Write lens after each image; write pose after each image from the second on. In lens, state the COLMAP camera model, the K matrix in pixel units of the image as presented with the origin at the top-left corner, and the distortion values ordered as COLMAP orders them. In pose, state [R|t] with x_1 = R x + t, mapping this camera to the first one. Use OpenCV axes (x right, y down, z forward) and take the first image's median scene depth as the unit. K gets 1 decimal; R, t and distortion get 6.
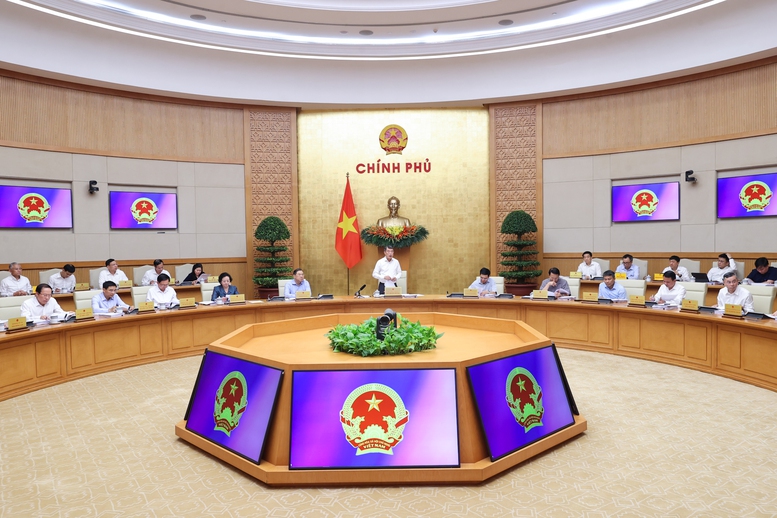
lens RADIAL K [[569.5, 0, 388.5], [0, 569.5, 259.0], [0, 0, 1]] dist [-0.008246, -0.001000]
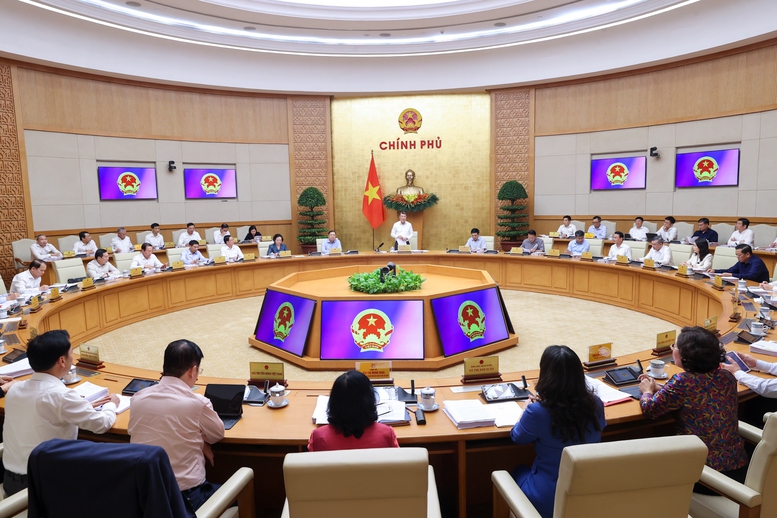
lens RADIAL K [[556.8, 0, 388.5], [0, 556.8, 259.0], [0, 0, 1]] dist [-0.001997, -0.000516]
pose [[0.997368, 0.001141, -0.072502, 0.055202], [0.005008, 0.996405, 0.084574, -0.022060], [0.072337, -0.084714, 0.993776, -0.223045]]
